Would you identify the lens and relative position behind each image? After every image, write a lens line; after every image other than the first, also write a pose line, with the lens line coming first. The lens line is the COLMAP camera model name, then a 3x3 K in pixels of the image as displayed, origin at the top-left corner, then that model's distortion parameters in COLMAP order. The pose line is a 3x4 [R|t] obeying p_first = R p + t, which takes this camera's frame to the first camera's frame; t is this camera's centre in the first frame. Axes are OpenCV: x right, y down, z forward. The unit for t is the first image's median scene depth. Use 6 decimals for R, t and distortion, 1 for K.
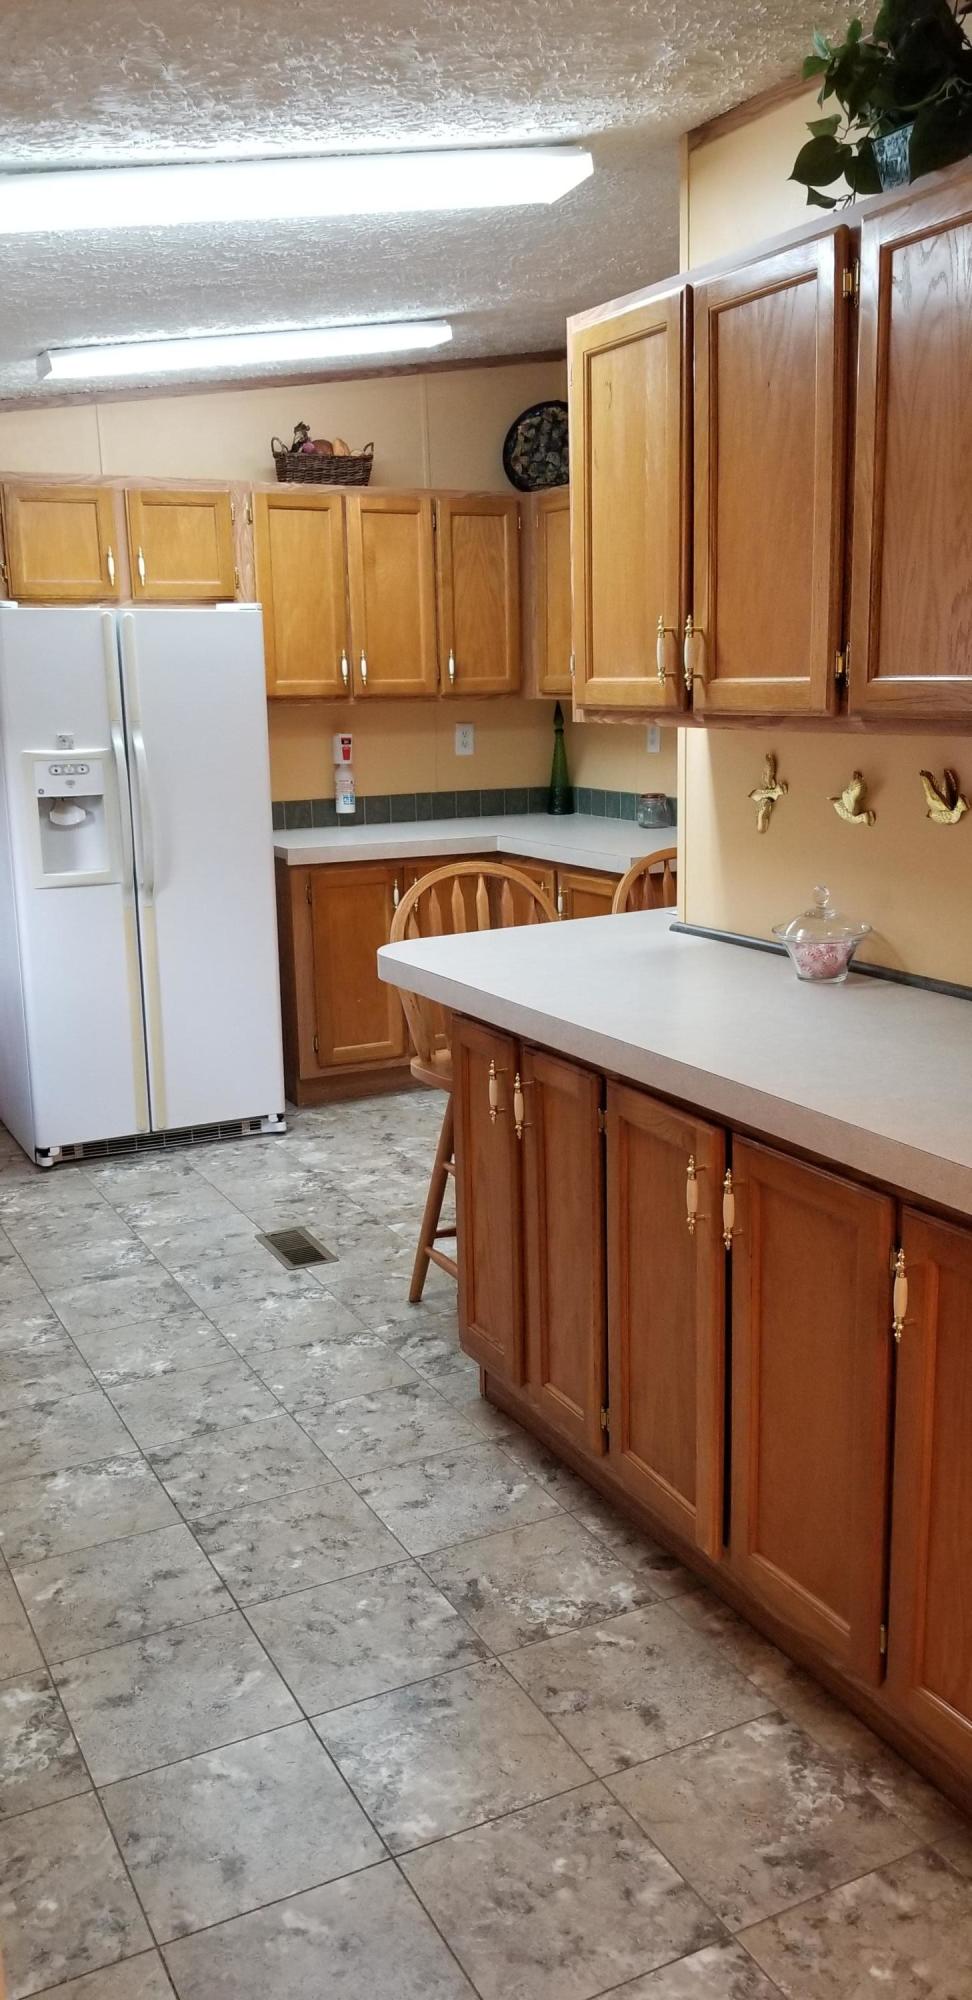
lens RADIAL K [[1565.7, 0, 464.3], [0, 1565.7, 973.7], [0, 0, 1]] dist [0.103055, -0.203076]
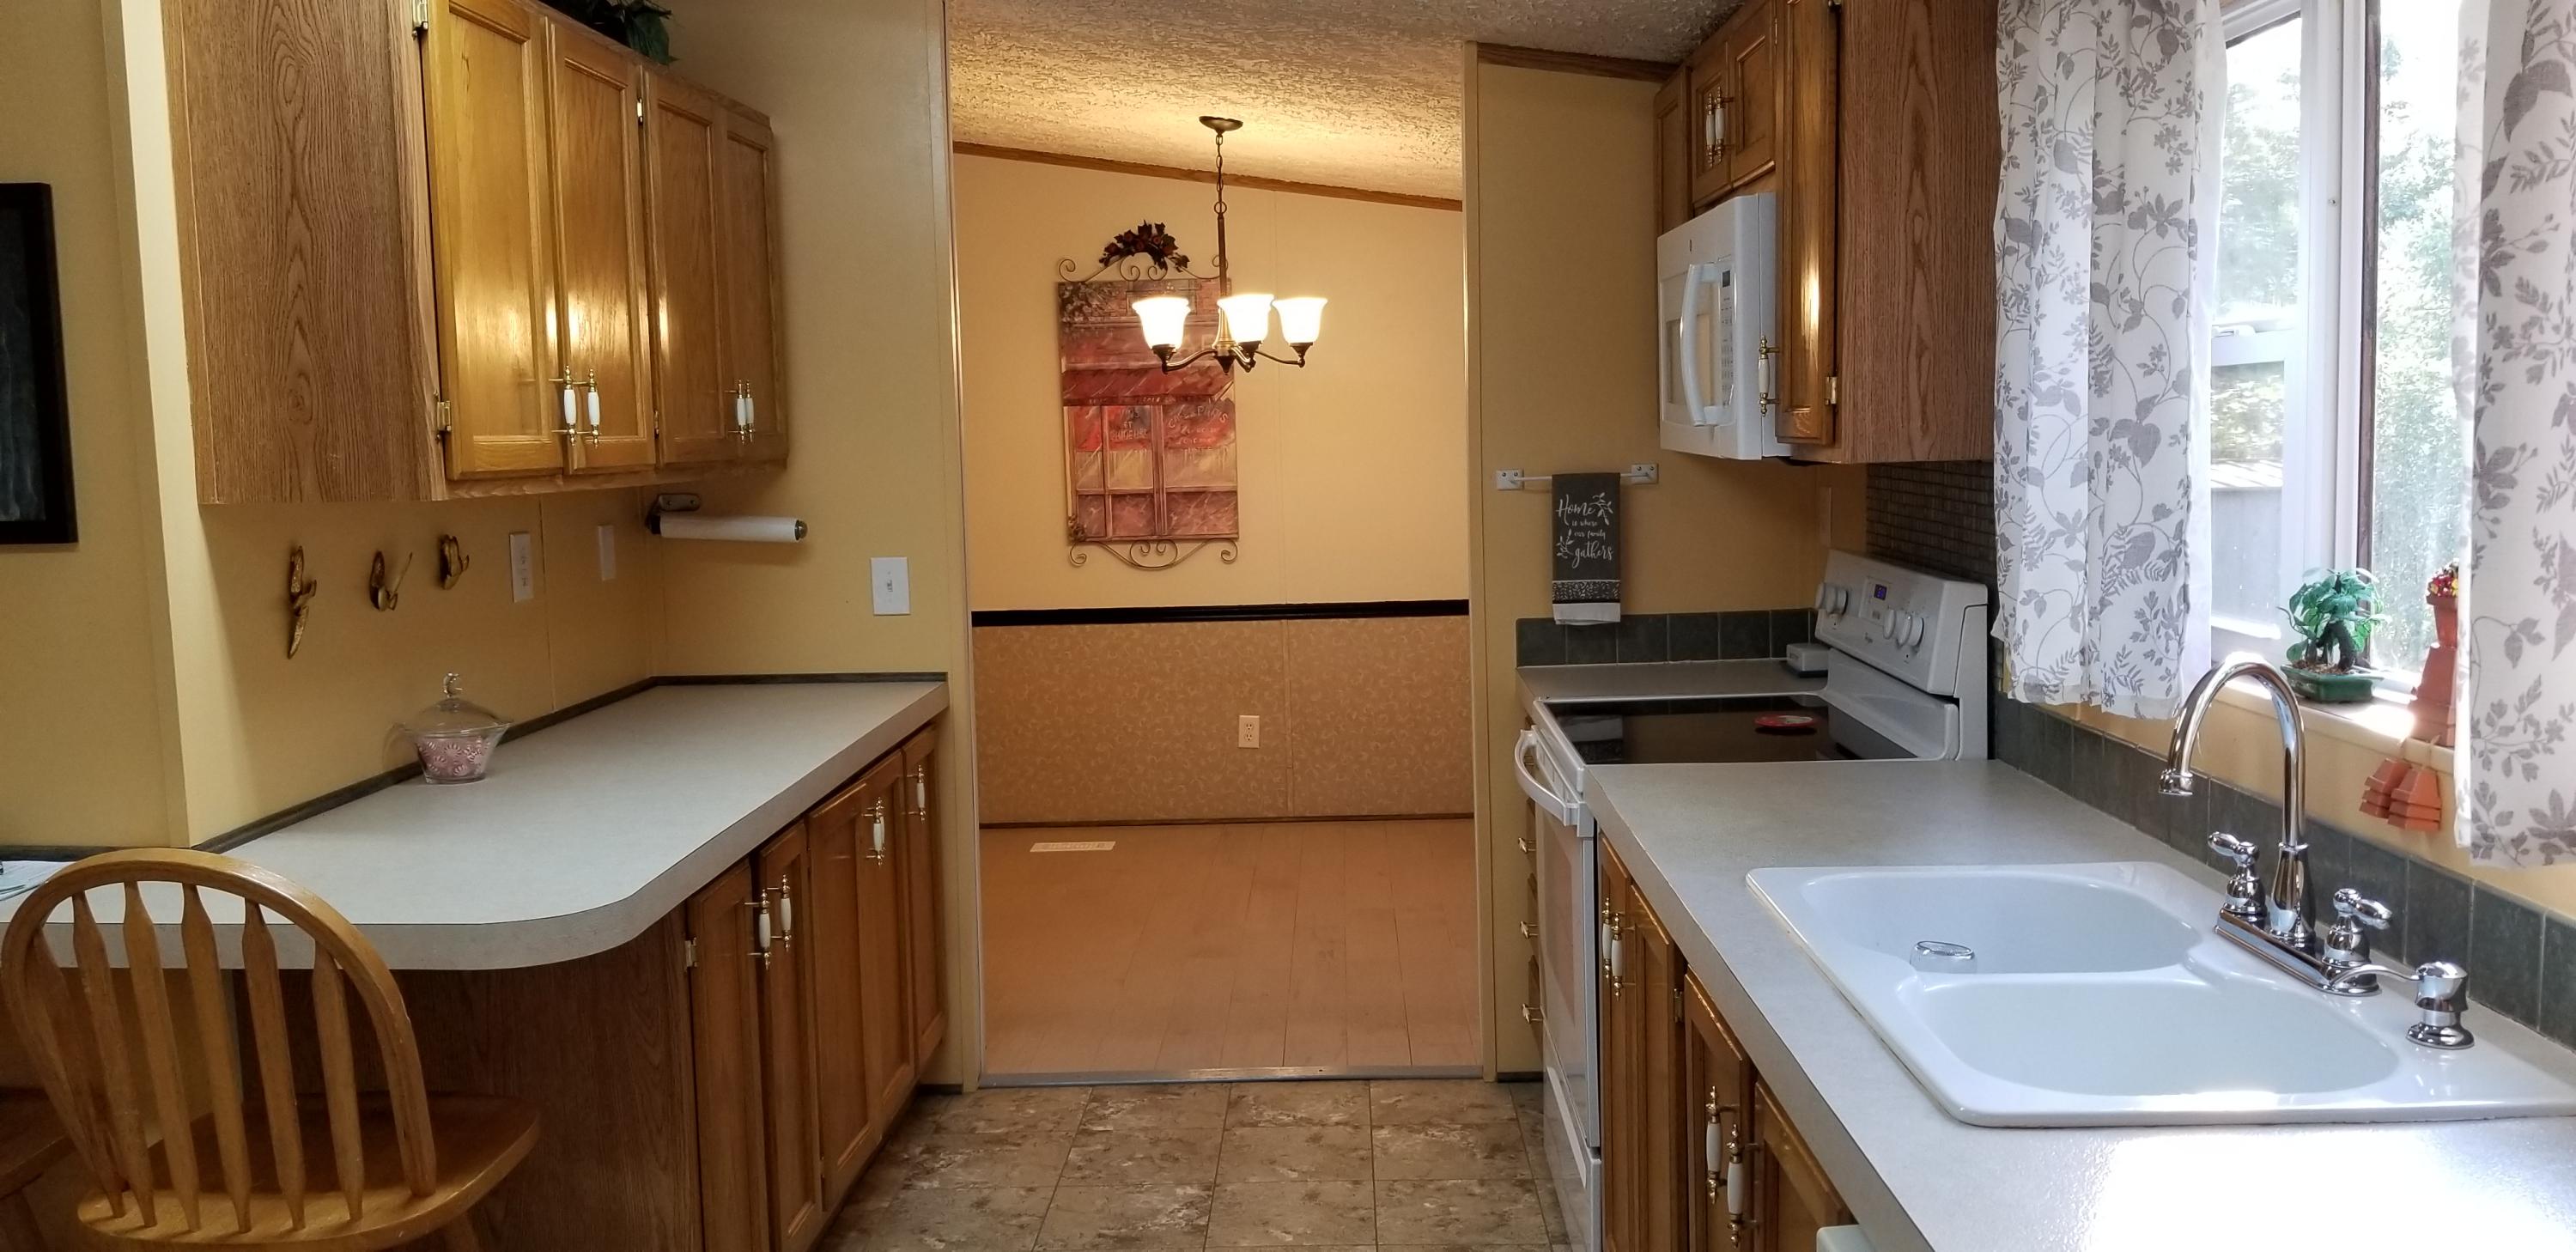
lens RADIAL K [[2016.7, 0, 1280.9], [0, 2016.7, 638.6], [0, 0, 1]] dist [0.103055, -0.203076]
pose [[-0.881643, -0.002821, 0.471908, -0.433400], [0.136845, 0.955488, 0.261373, -0.187399], [-0.451639, 0.295016, -0.842014, 1.046021]]
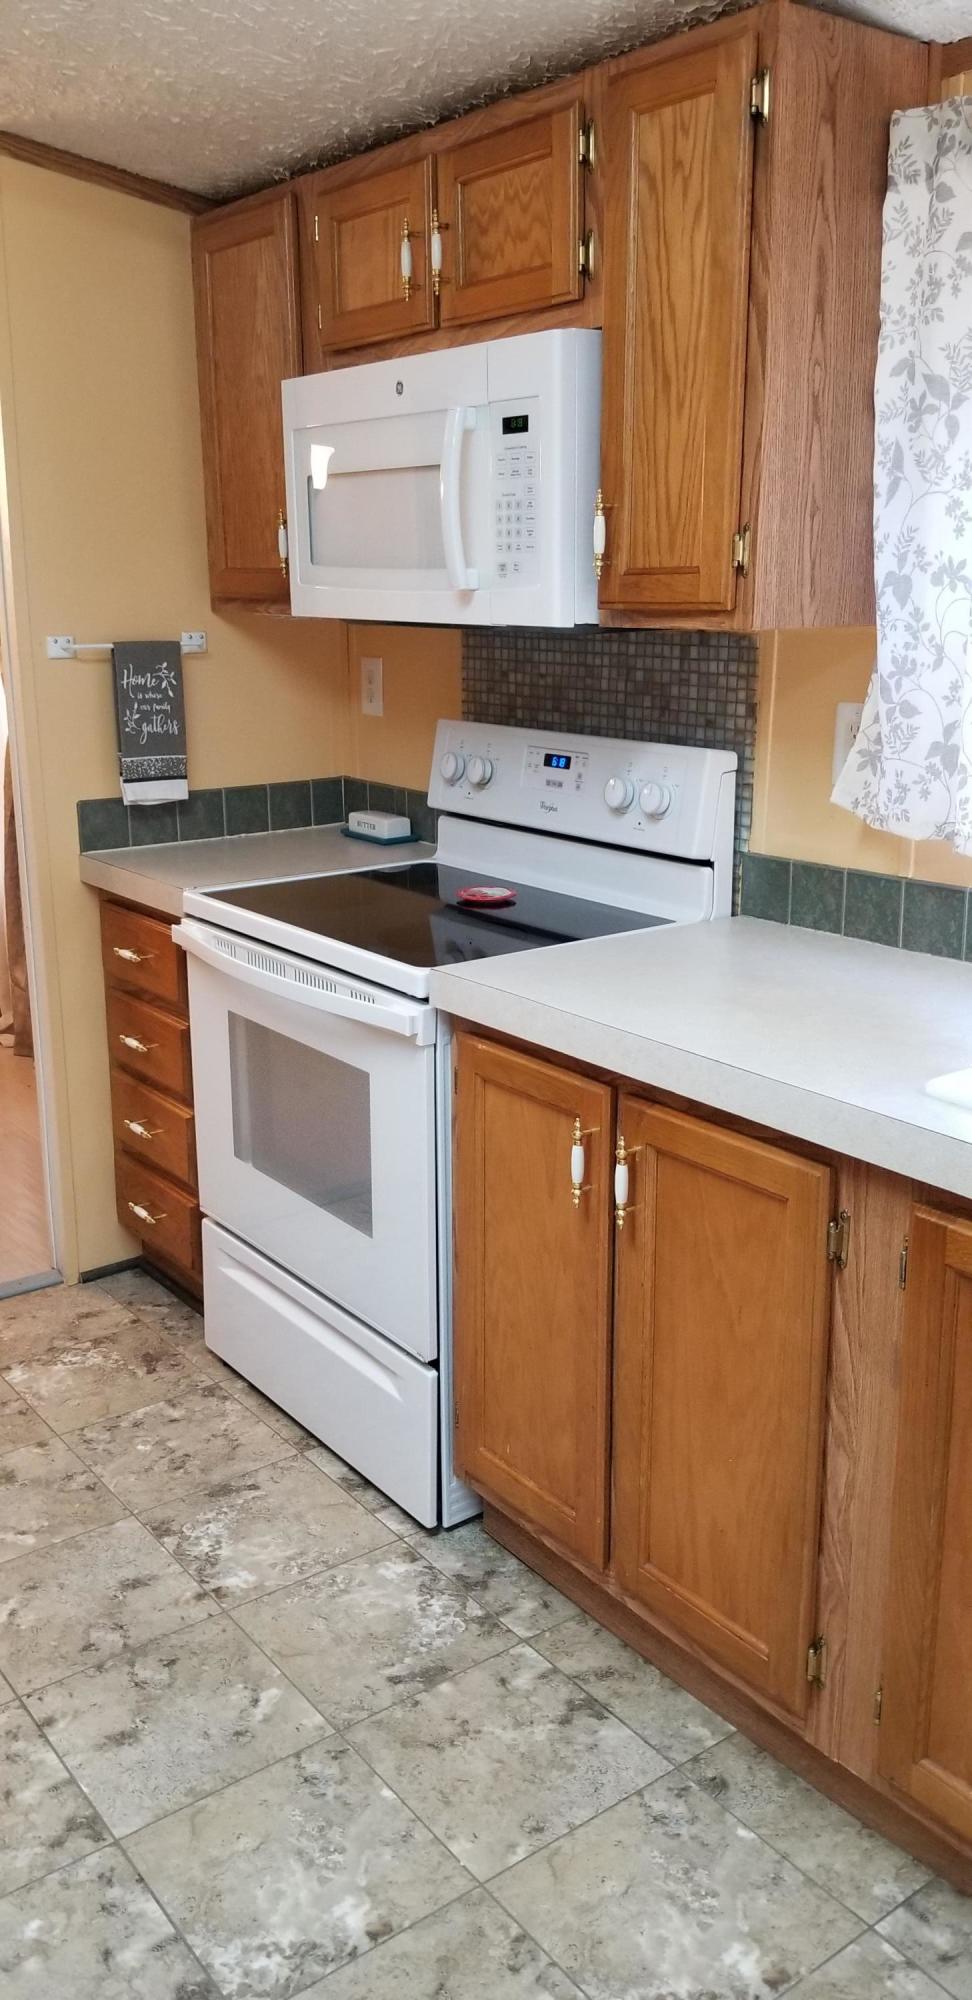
lens RADIAL K [[1565.7, 0, 464.3], [0, 1565.7, 973.7], [0, 0, 1]] dist [0.103055, -0.203076]
pose [[-0.983300, 0.067682, -0.168939, -0.138795], [-0.009366, 0.908225, 0.418377, -0.154914], [0.181751, 0.412972, -0.892424, 0.875613]]
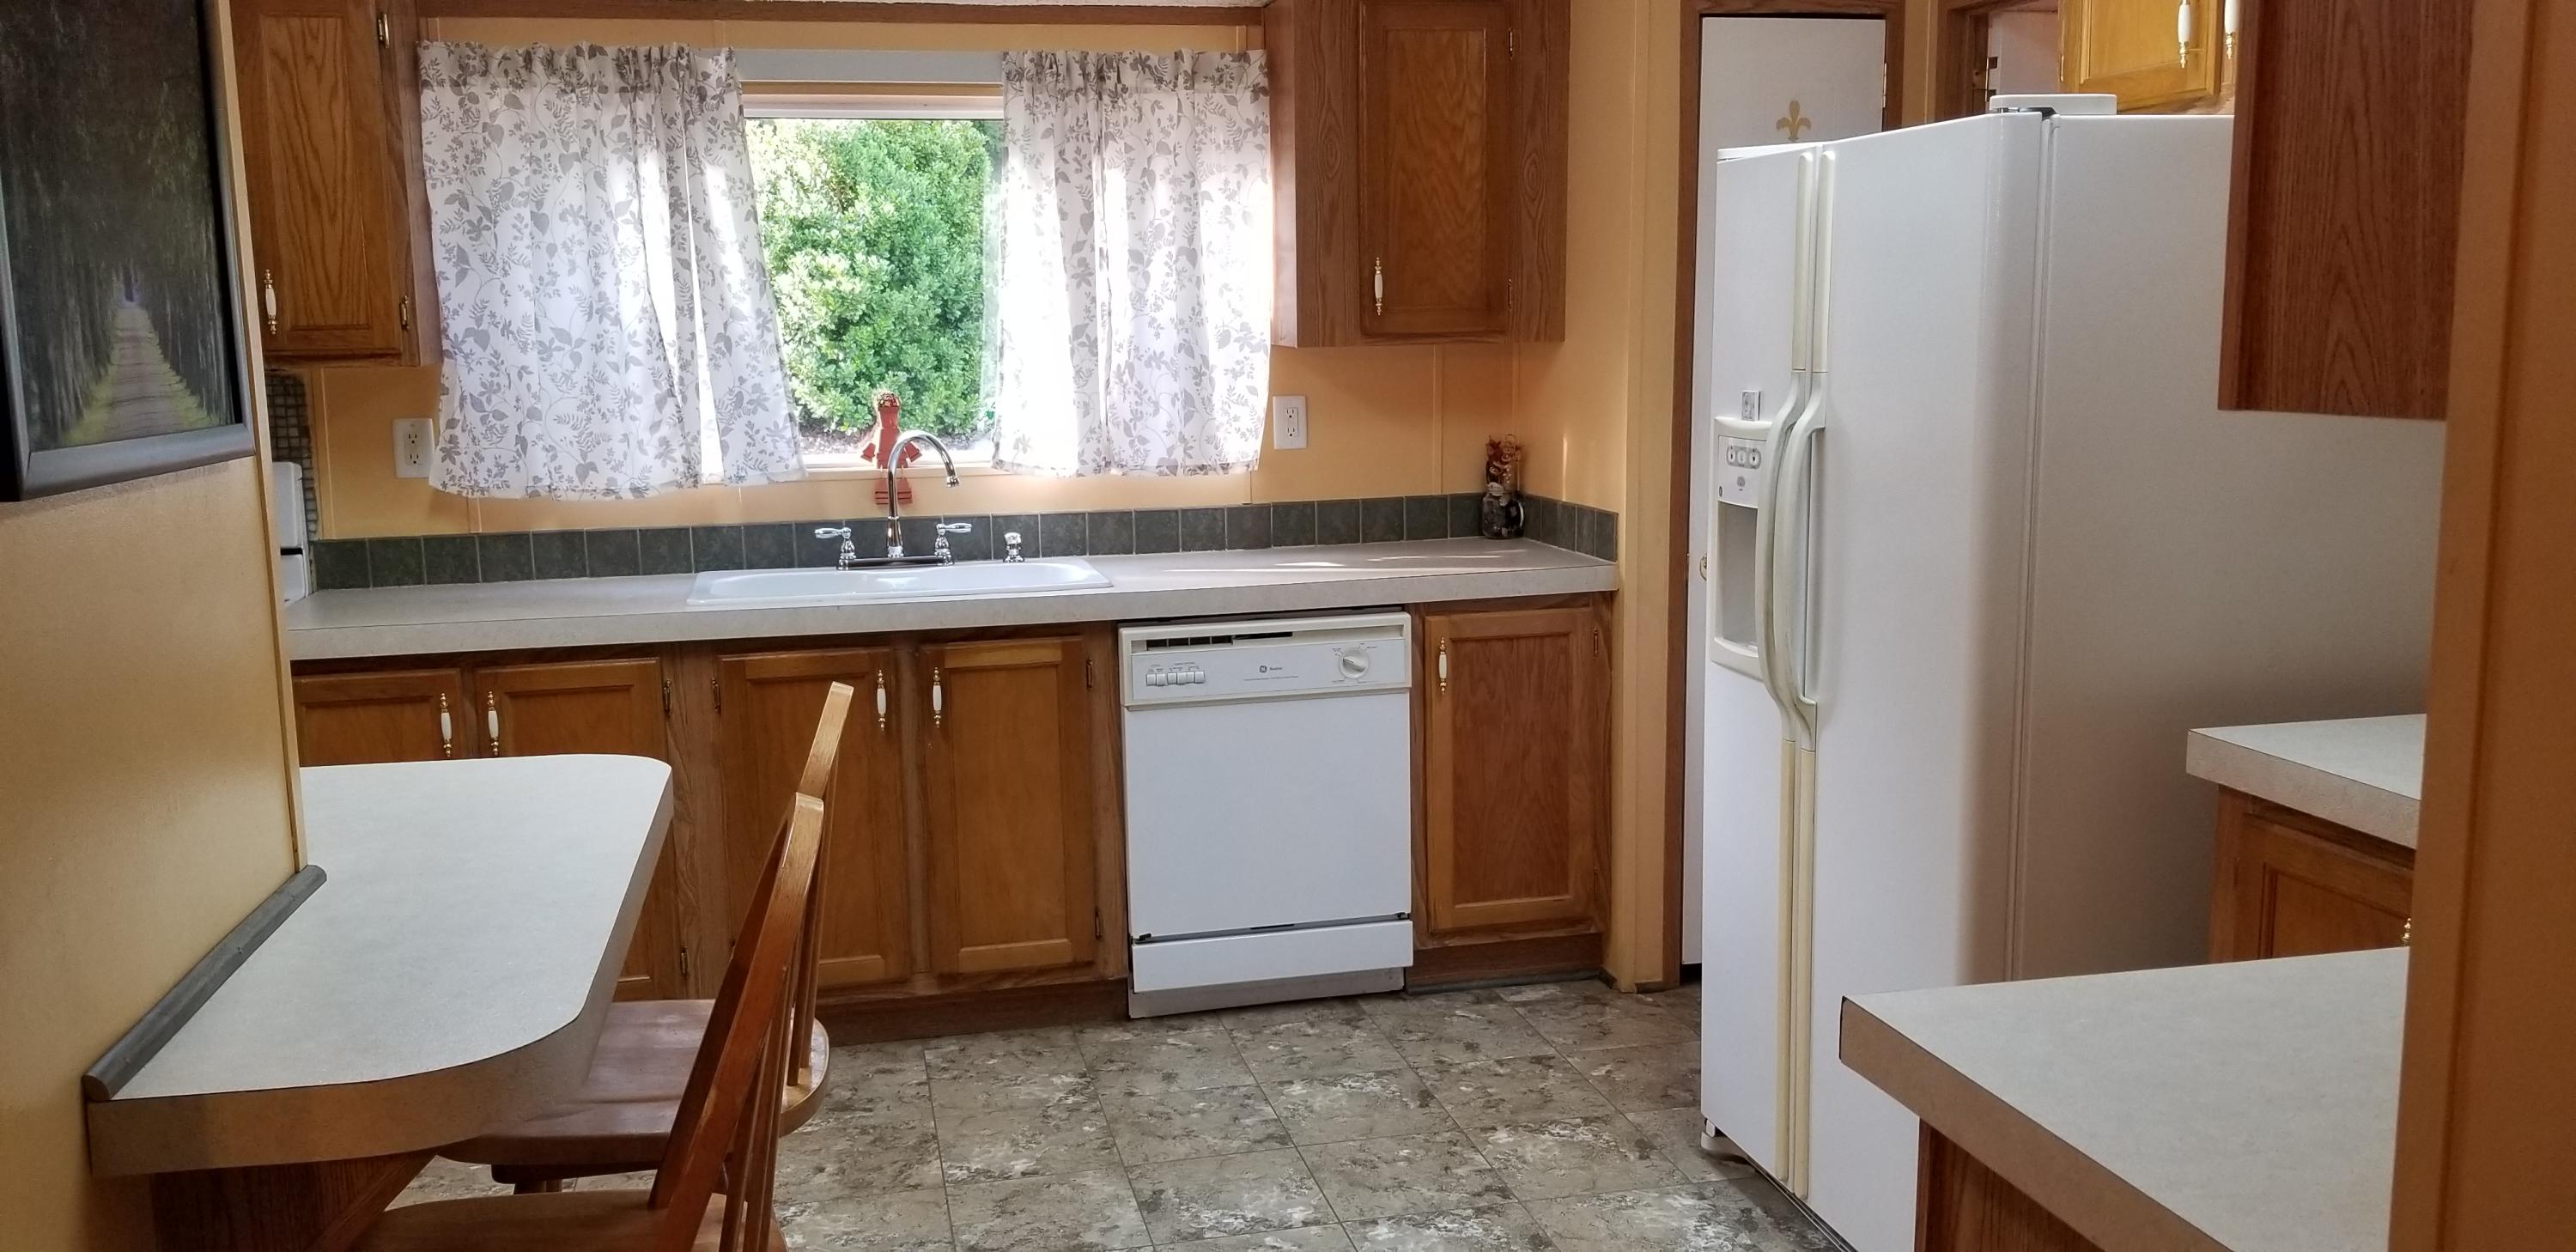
lens RADIAL K [[2016.7, 0, 1280.9], [0, 2016.7, 638.6], [0, 0, 1]] dist [0.103055, -0.203076]
pose [[-0.227759, 0.179076, -0.957109, 0.446297], [-0.162565, 0.962154, 0.218704, -0.192863], [0.960051, 0.205404, -0.190028, 0.983975]]
